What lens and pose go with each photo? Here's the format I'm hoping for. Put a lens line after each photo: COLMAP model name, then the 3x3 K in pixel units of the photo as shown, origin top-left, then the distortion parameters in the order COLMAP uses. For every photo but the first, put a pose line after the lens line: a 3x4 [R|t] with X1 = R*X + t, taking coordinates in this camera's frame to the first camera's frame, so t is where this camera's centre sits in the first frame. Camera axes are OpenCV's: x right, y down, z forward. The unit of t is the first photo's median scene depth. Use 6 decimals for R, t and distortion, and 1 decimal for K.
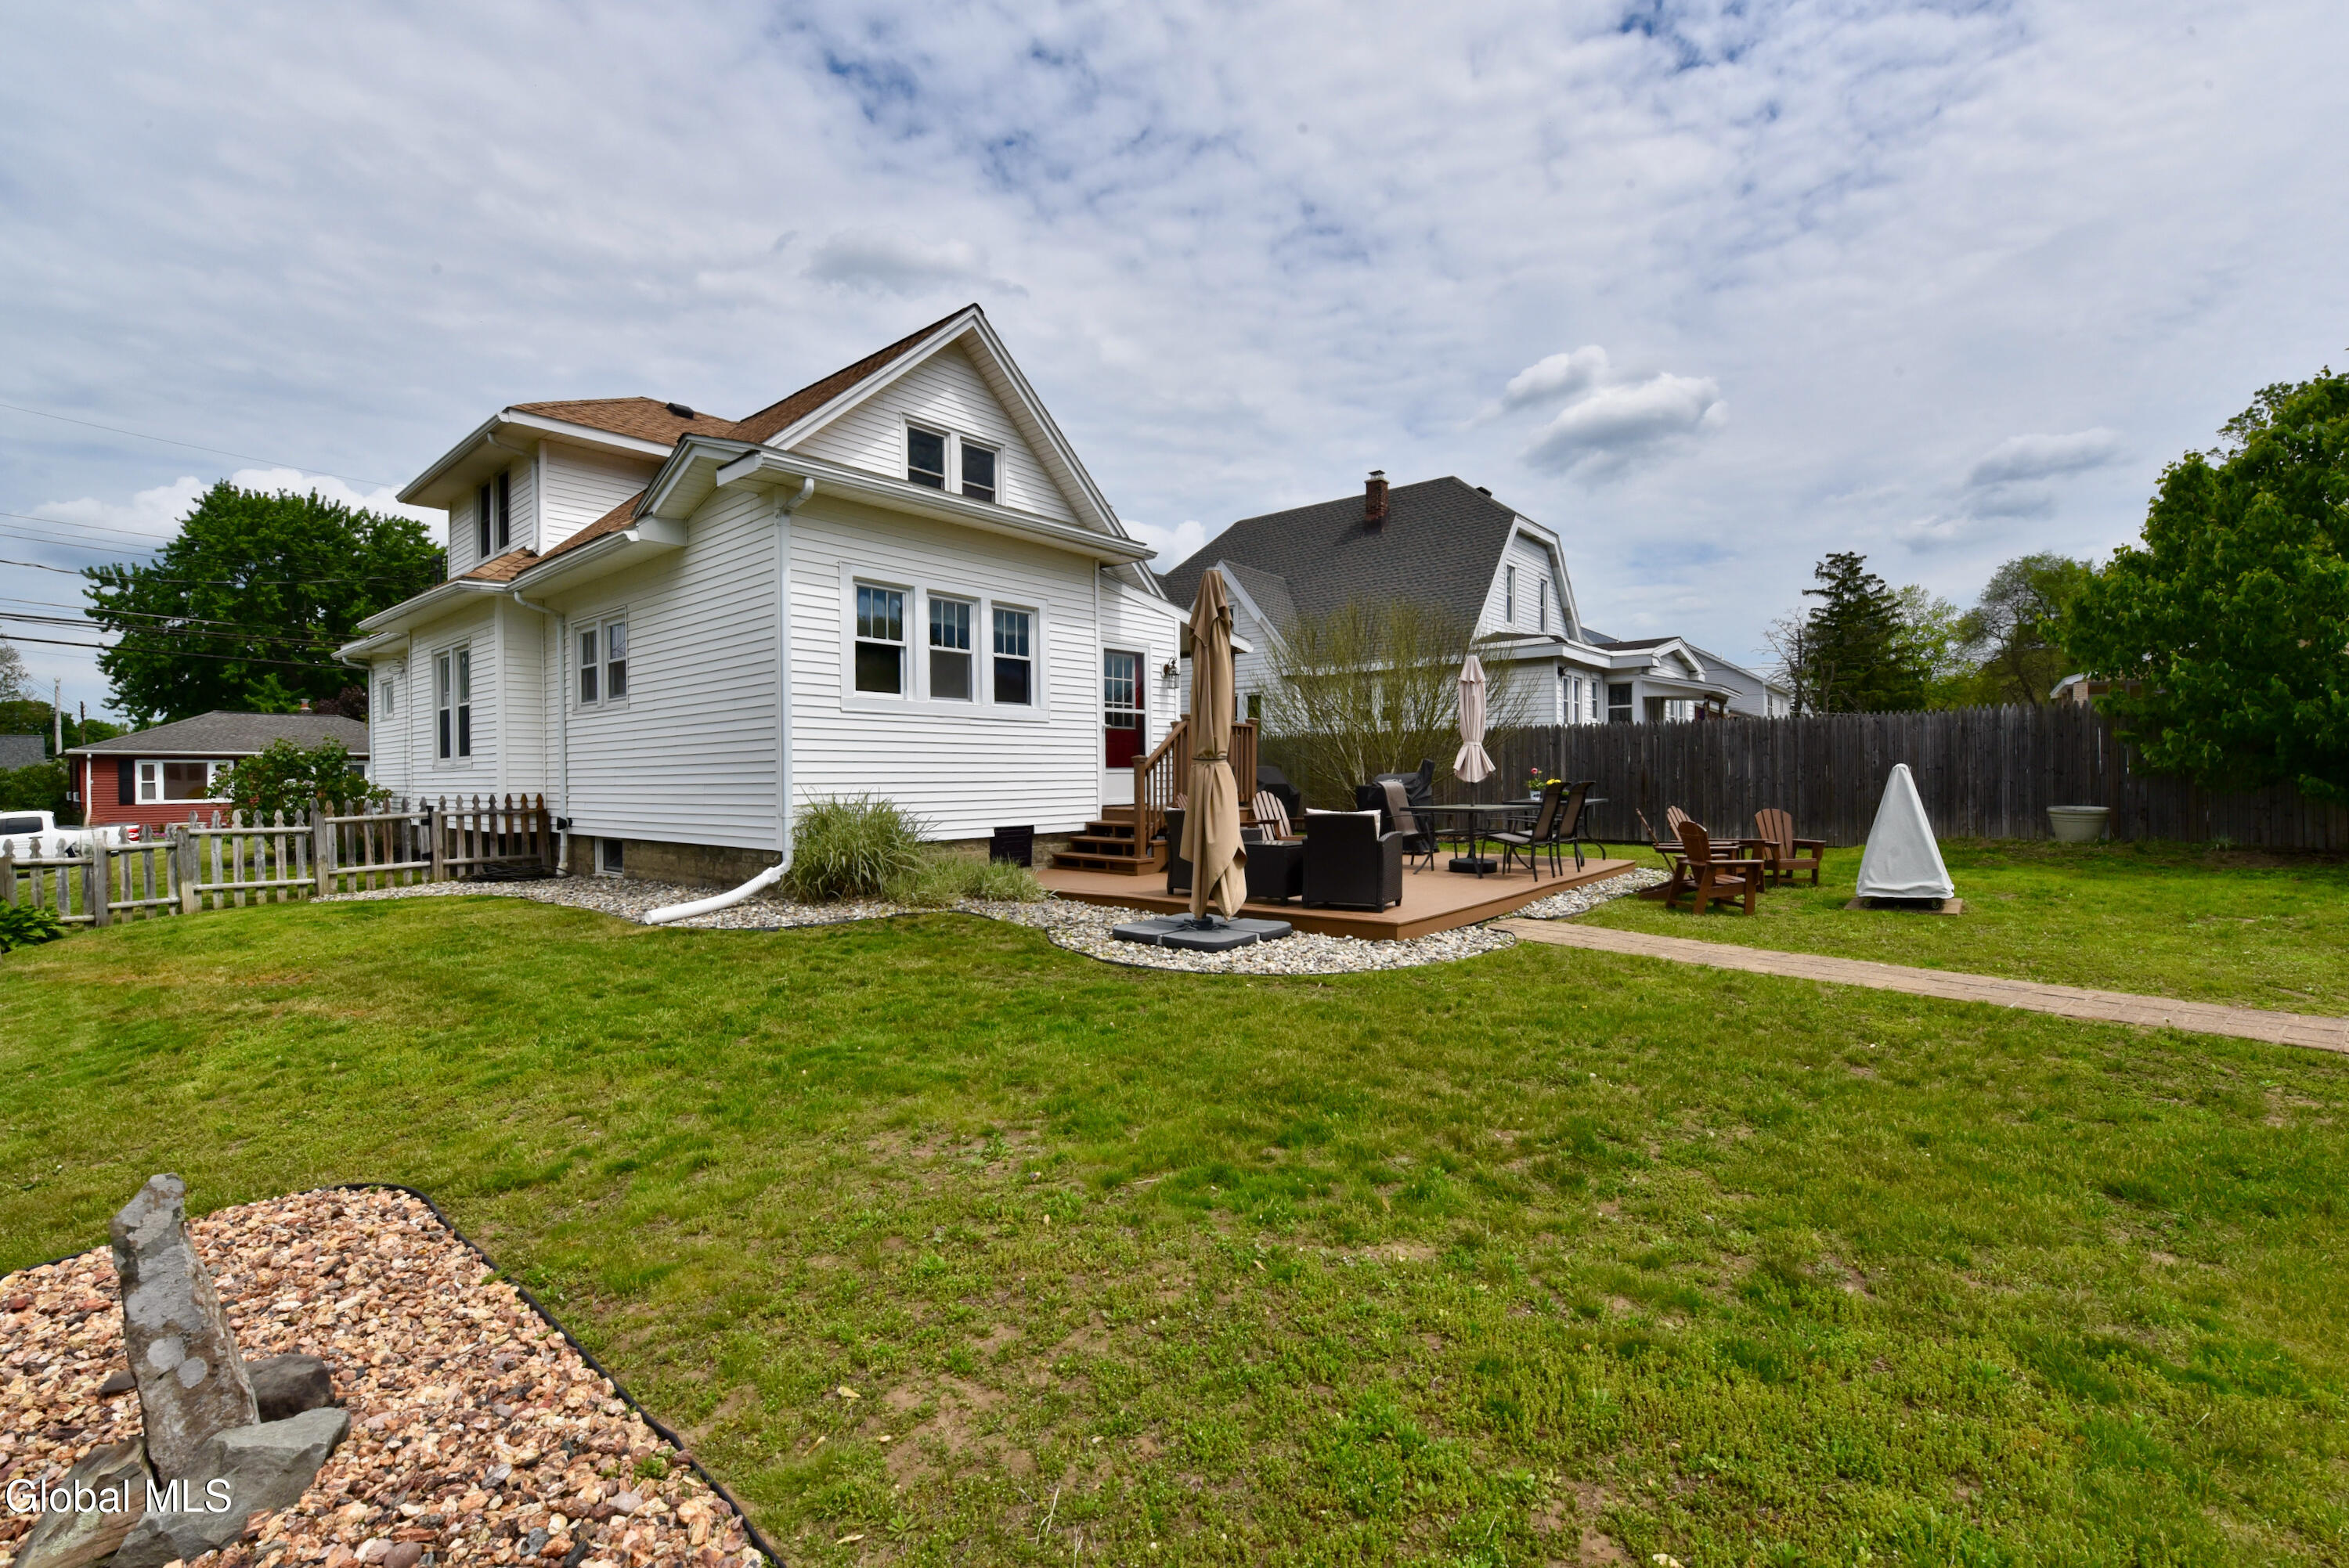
lens RADIAL K [[998.0, 0, 1174.5], [0, 998.0, 784.0], [0, 0, 1]] dist [-0.014724, -0.003423]
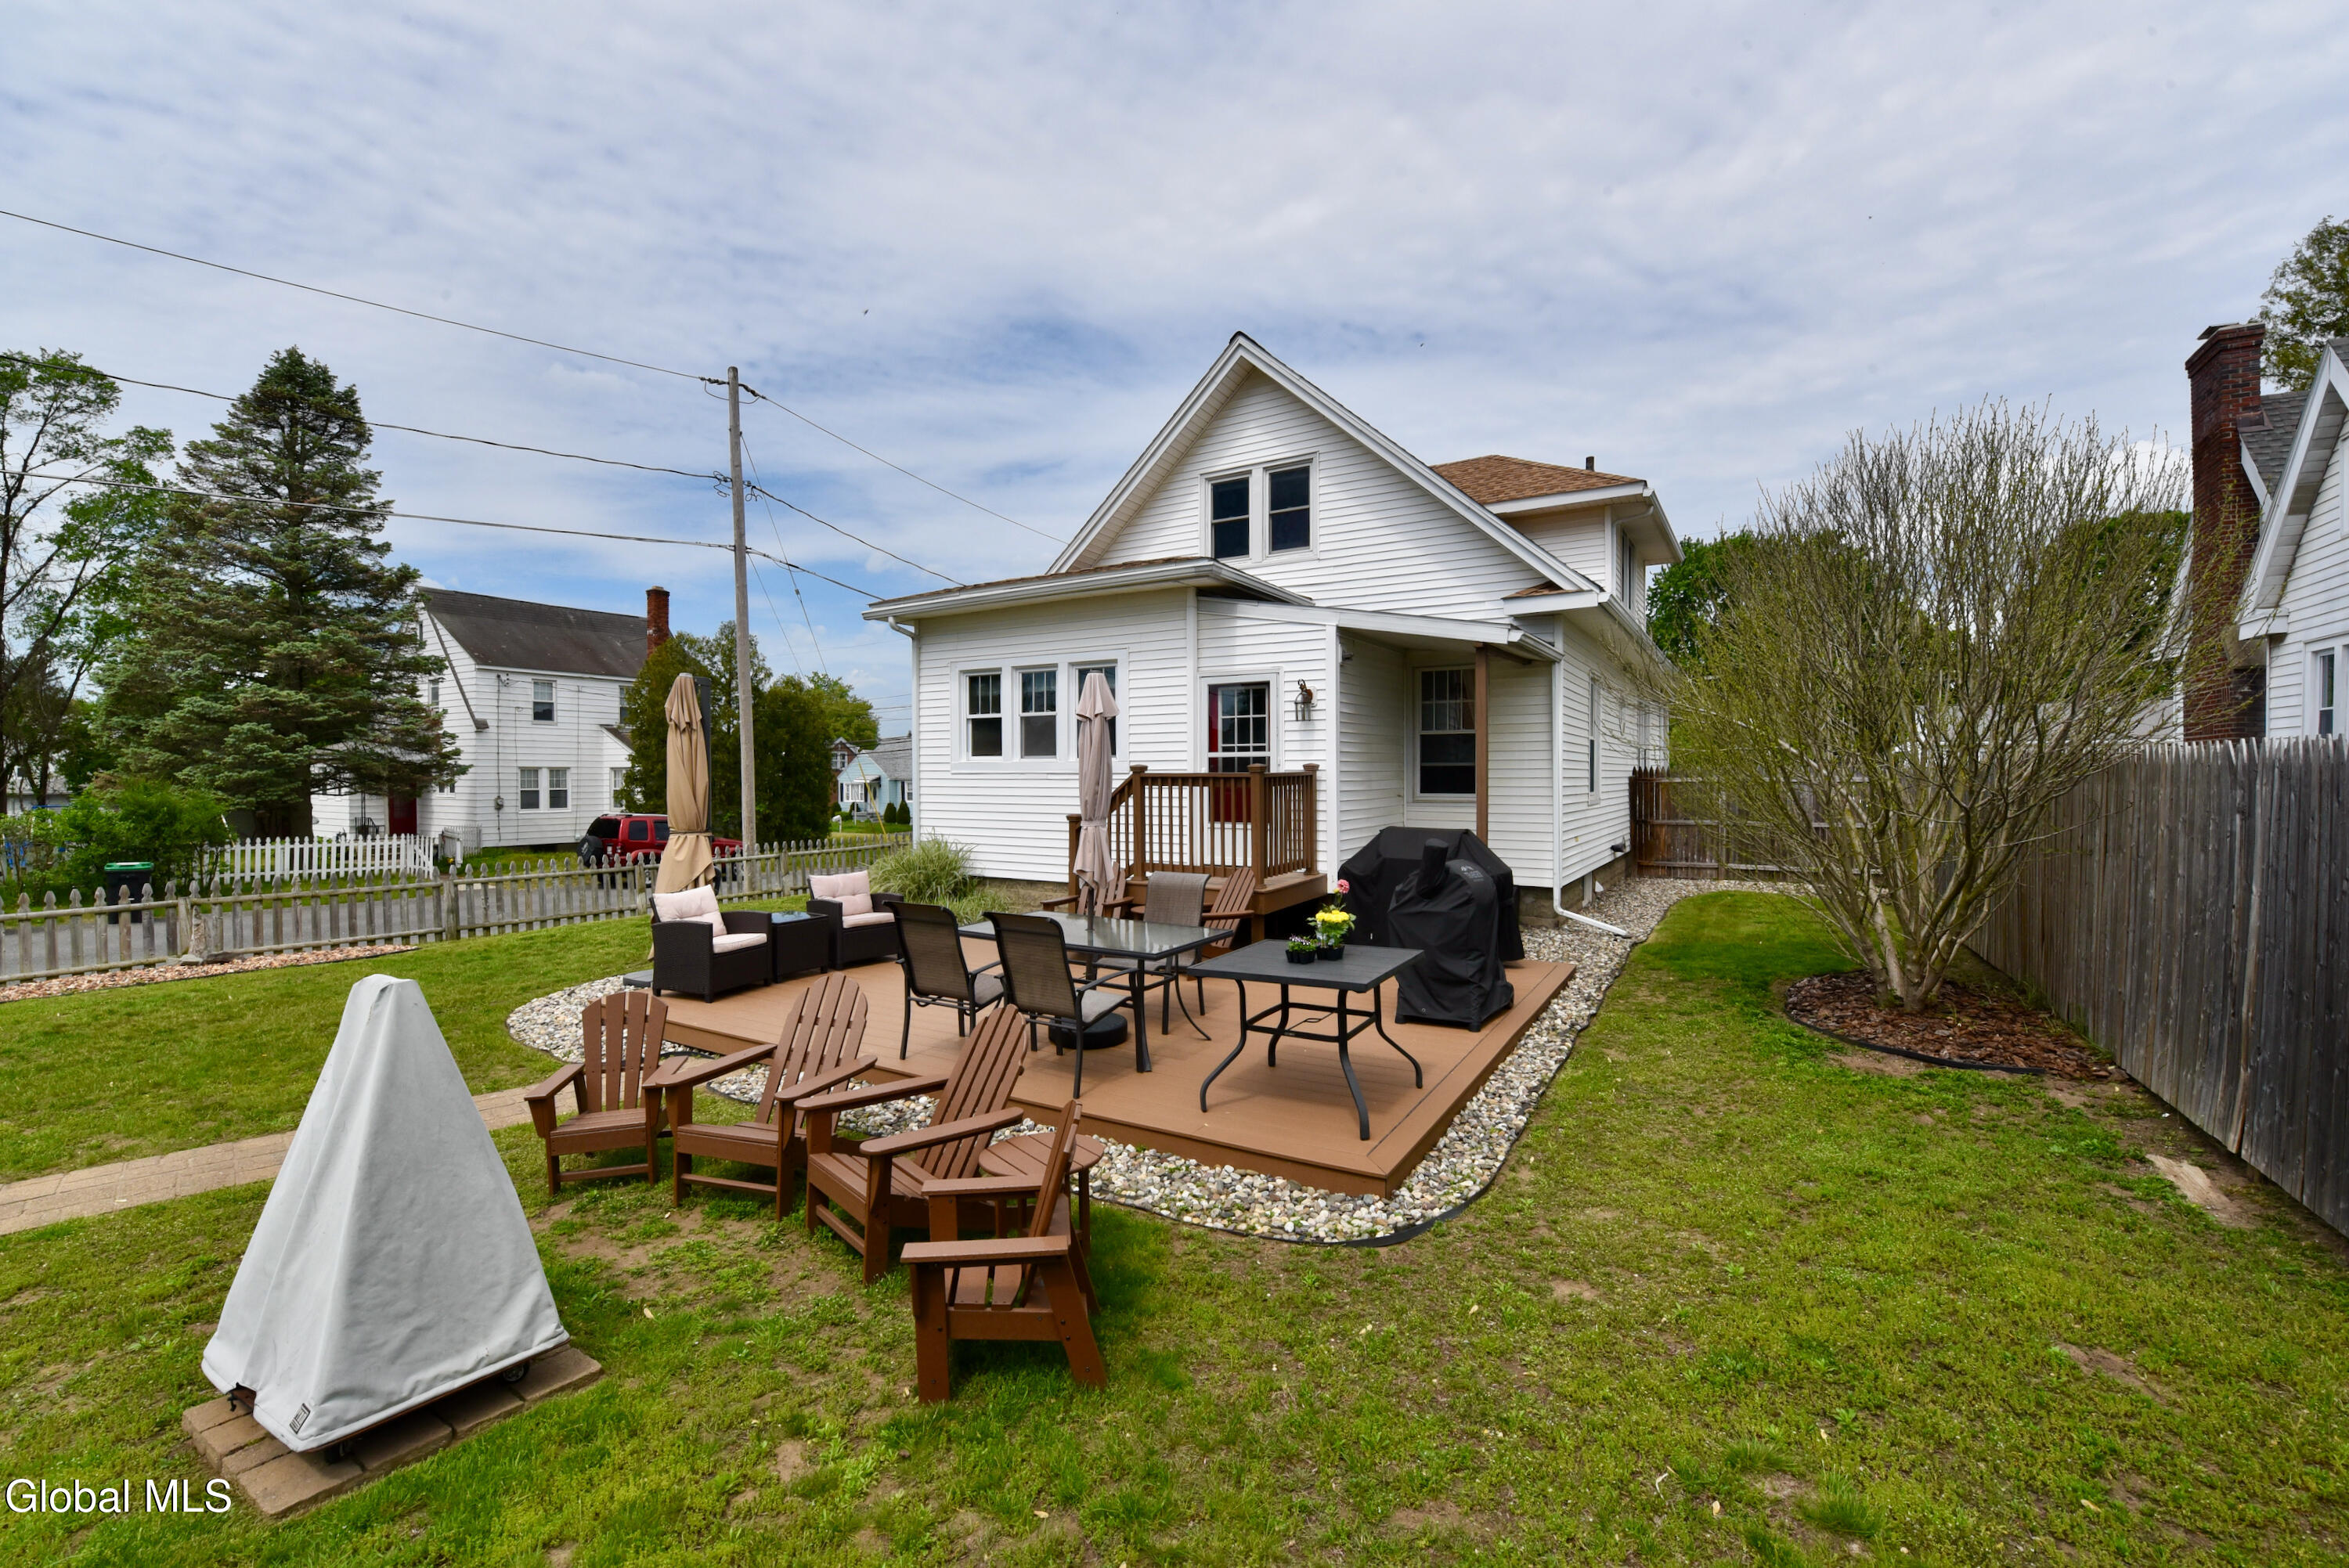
lens RADIAL K [[998.0, 0, 1174.5], [0, 998.0, 784.0], [0, 0, 1]] dist [-0.014724, -0.003423]
pose [[0.130565, 0.018776, -0.991262, 0.952225], [-0.007812, 0.999809, 0.017909, -0.077570], [0.991409, 0.005406, 0.130687, 1.027827]]
